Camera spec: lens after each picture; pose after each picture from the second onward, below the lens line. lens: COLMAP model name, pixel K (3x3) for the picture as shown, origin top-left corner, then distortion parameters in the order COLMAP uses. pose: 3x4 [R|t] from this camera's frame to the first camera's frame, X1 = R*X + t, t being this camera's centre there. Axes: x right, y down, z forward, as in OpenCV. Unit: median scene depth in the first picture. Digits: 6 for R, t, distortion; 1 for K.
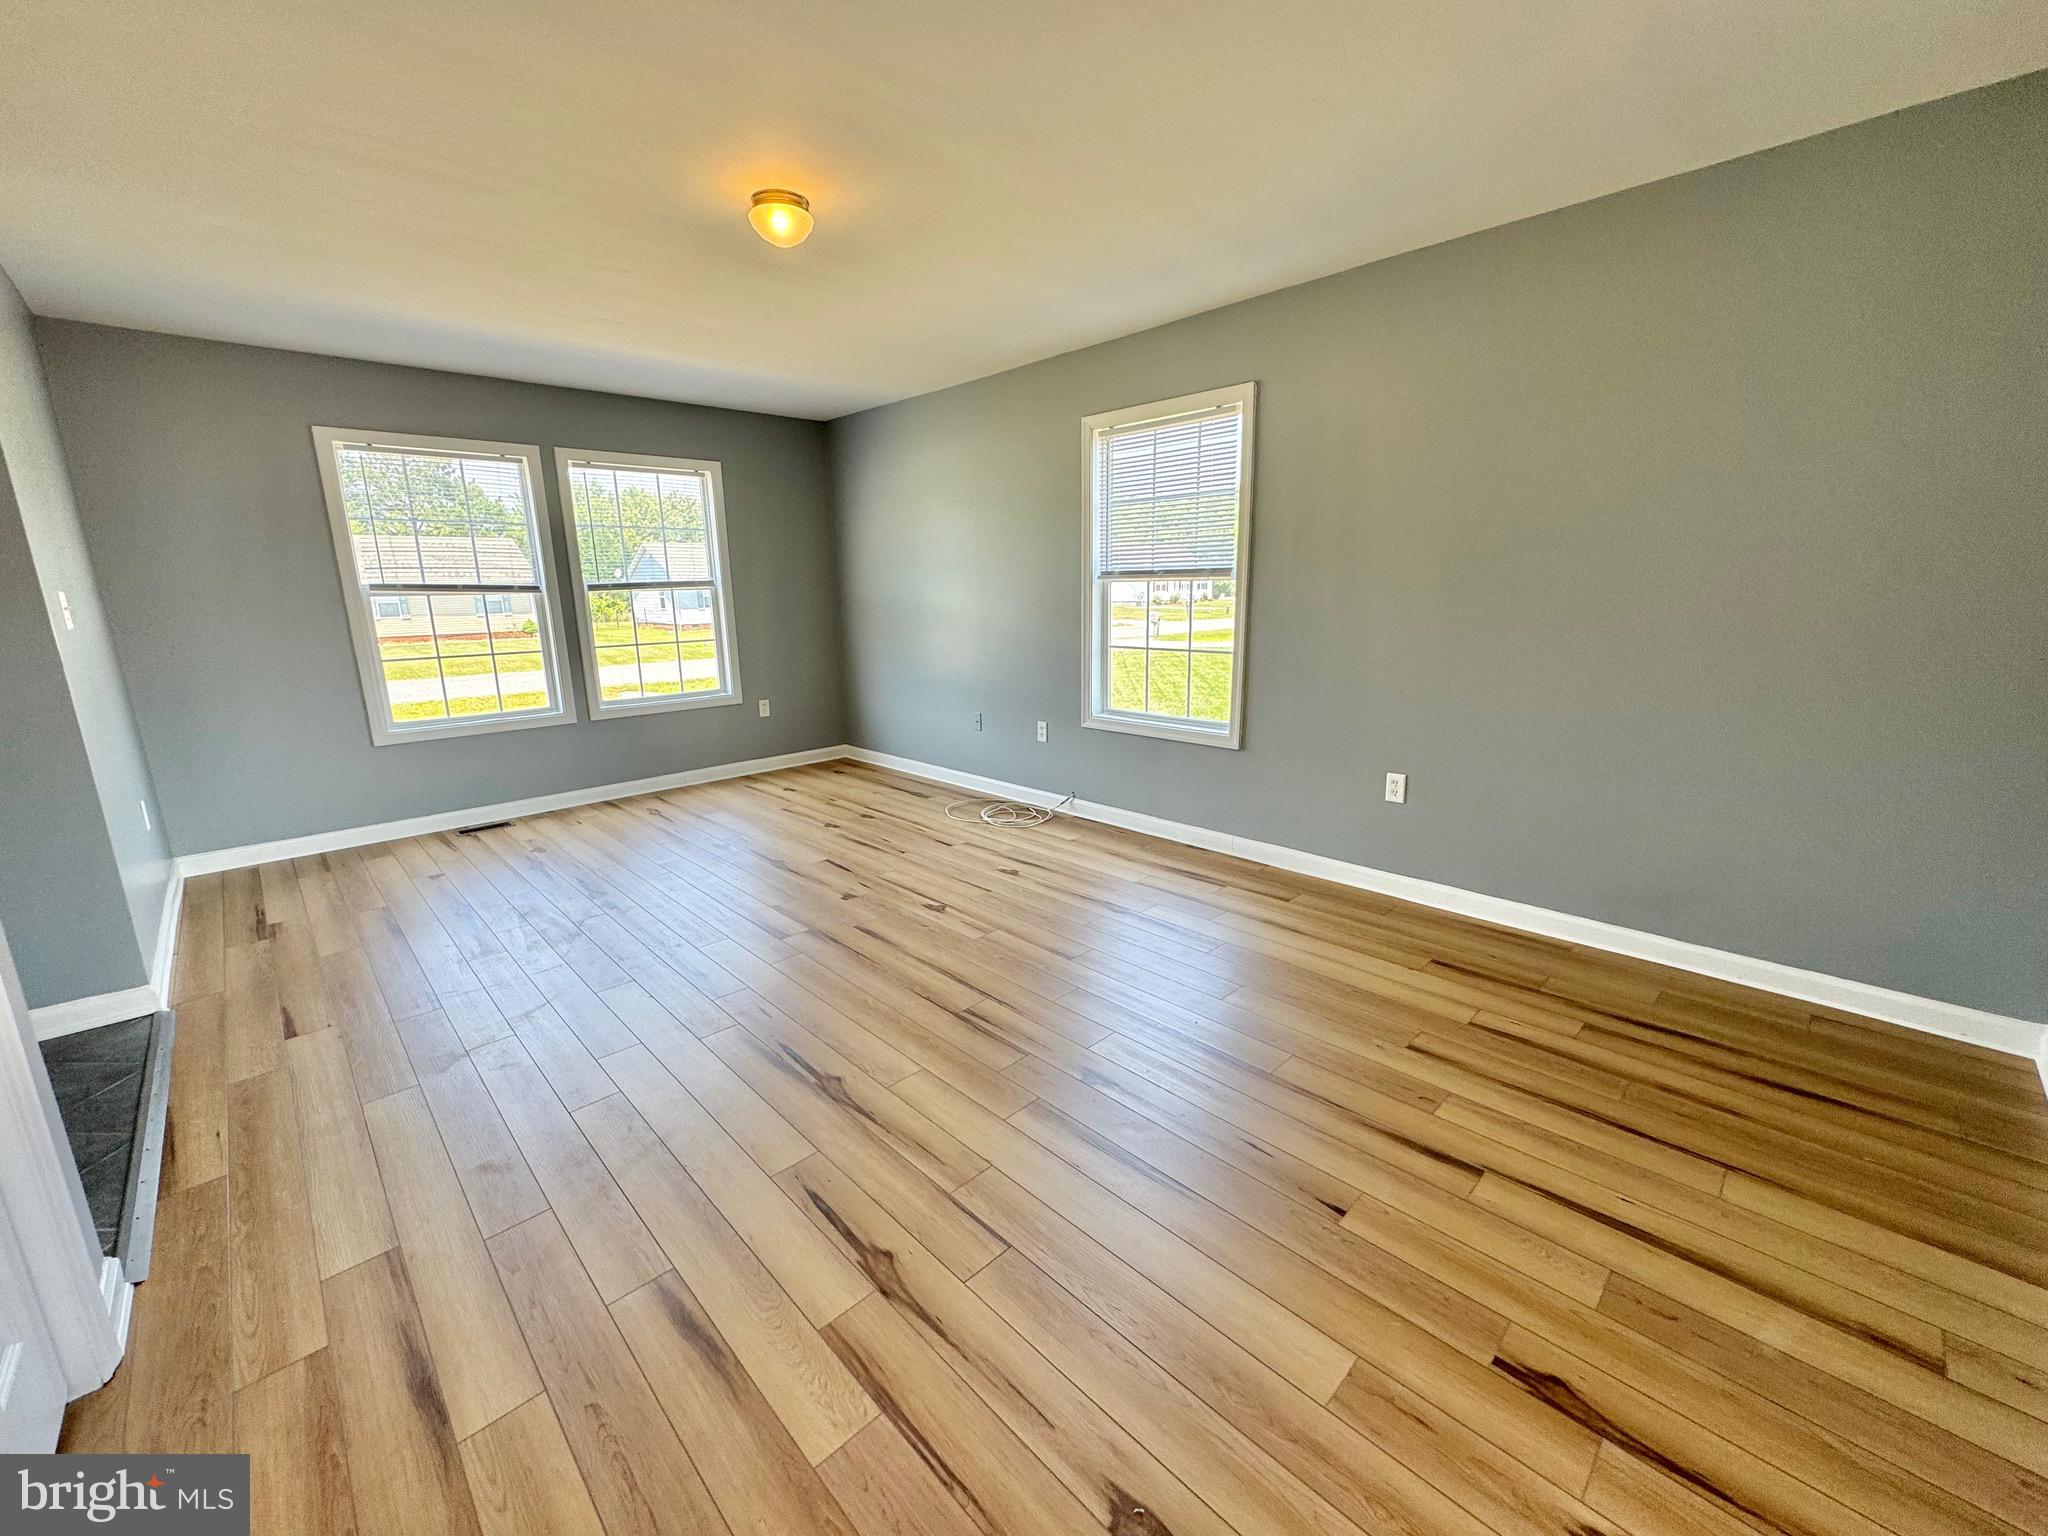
lens RADIAL K [[815.4, 0, 1020.1], [0, 815.4, 764.7], [0, 0, 1]] dist [0.001509, -0.000206]
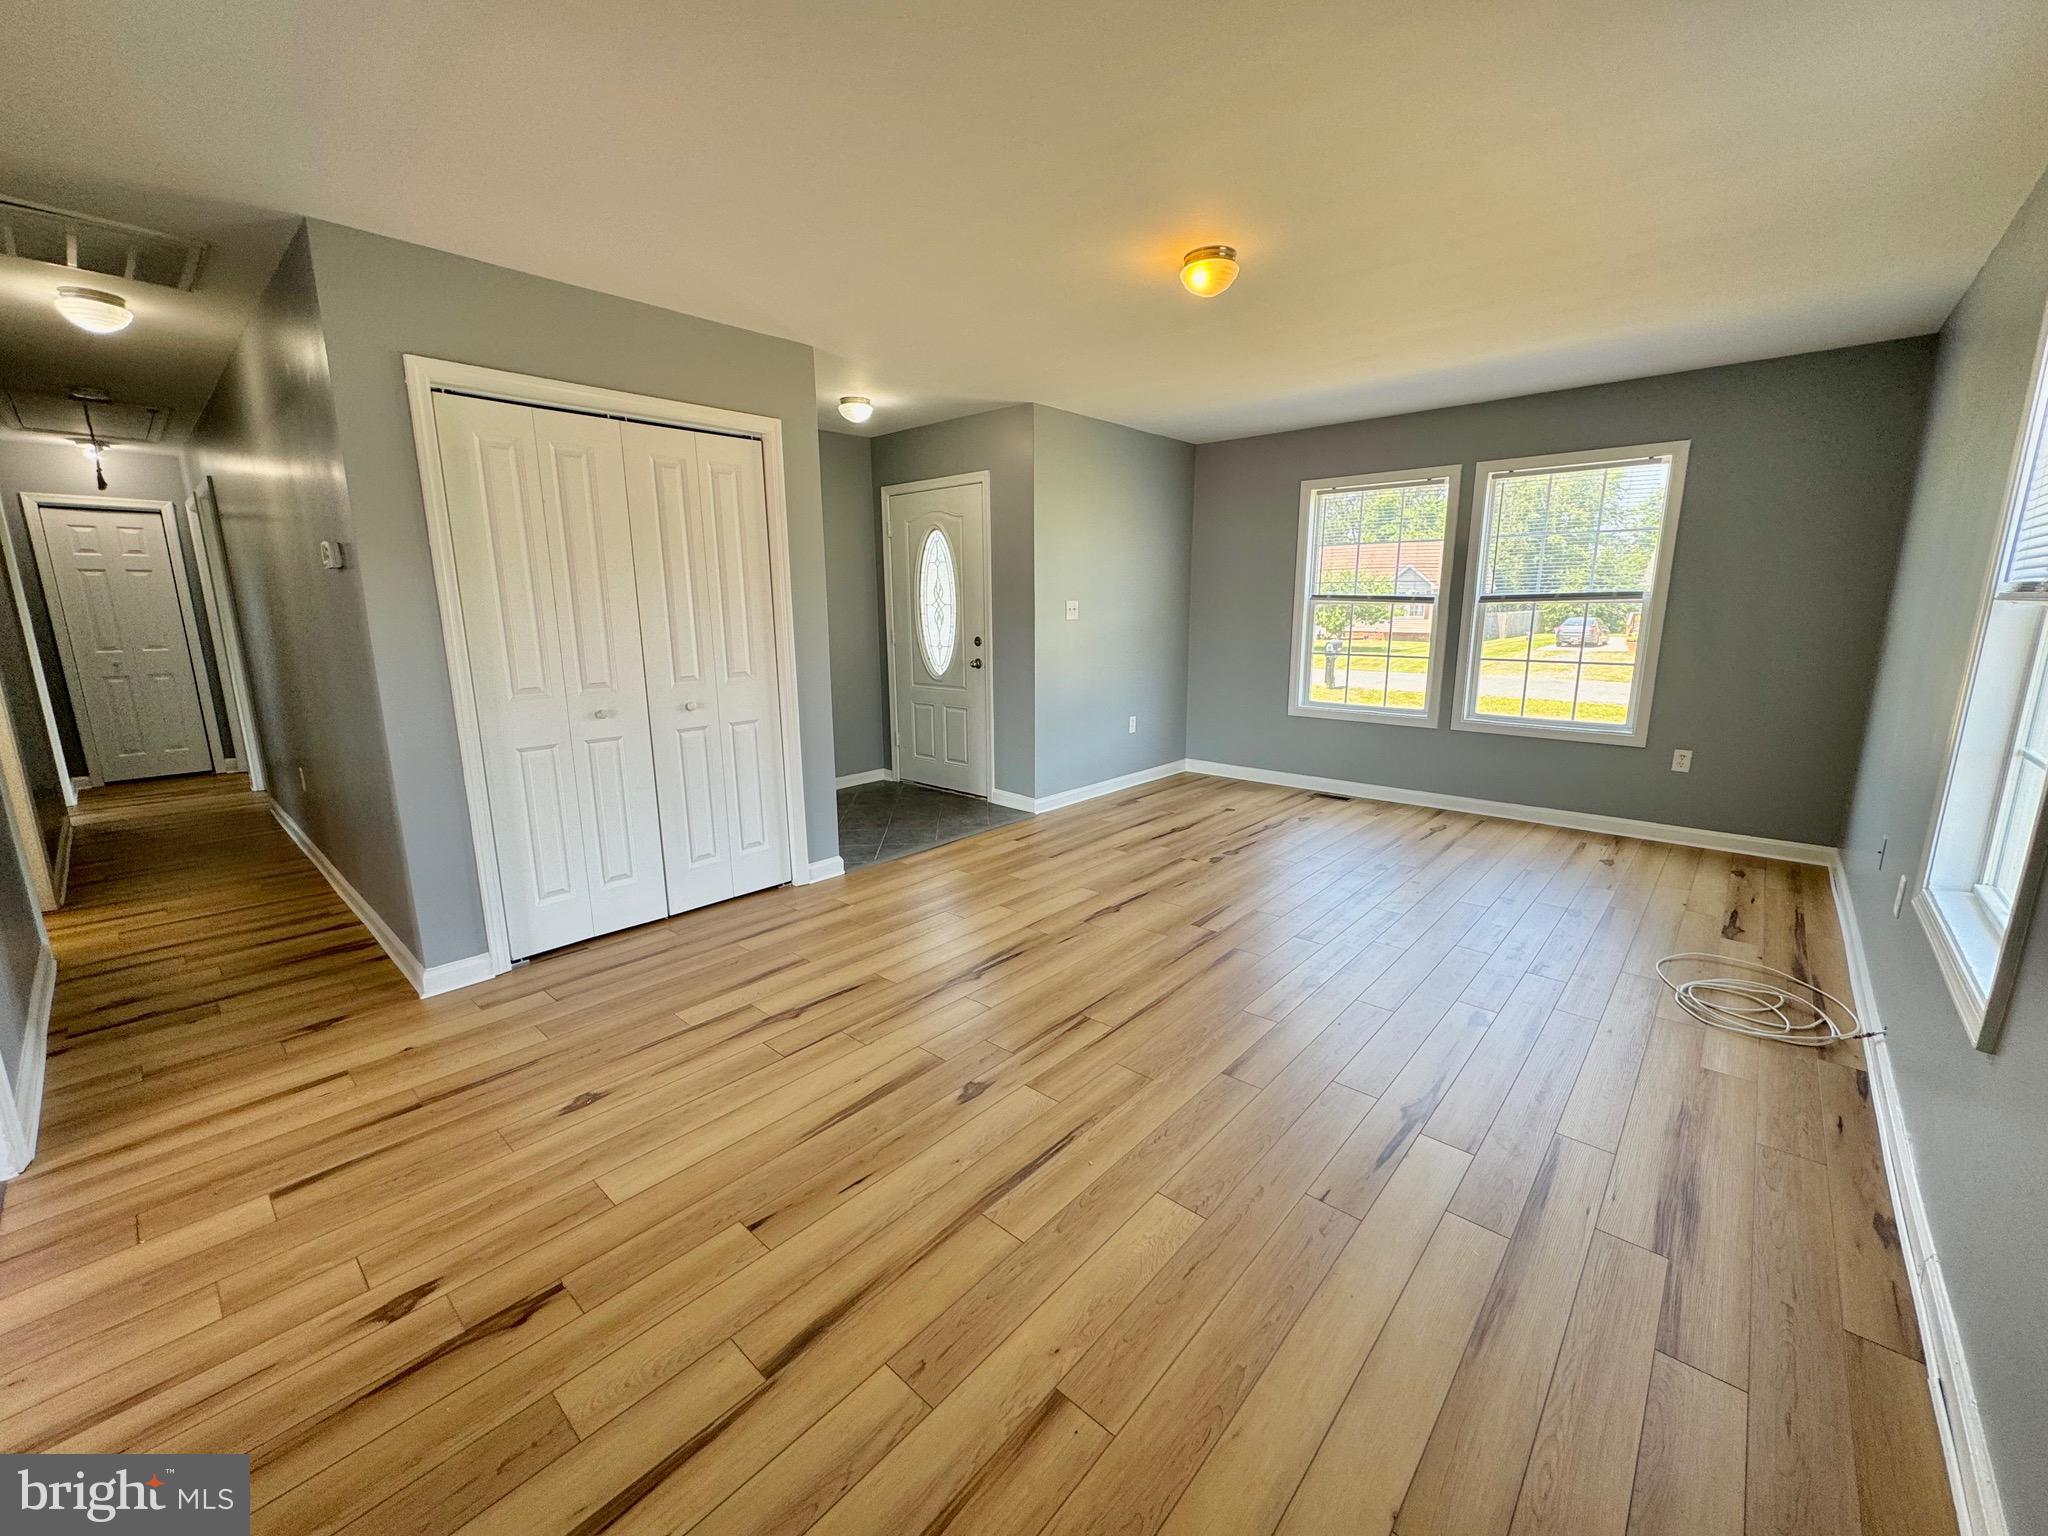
lens RADIAL K [[815.4, 0, 1020.1], [0, 815.4, 764.7], [0, 0, 1]] dist [0.001509, -0.000206]
pose [[0.075243, 0.212995, -0.974152, 0.770212], [-0.212524, 0.957901, 0.193027, -0.167330], [0.974255, 0.192507, 0.117341, 0.649820]]
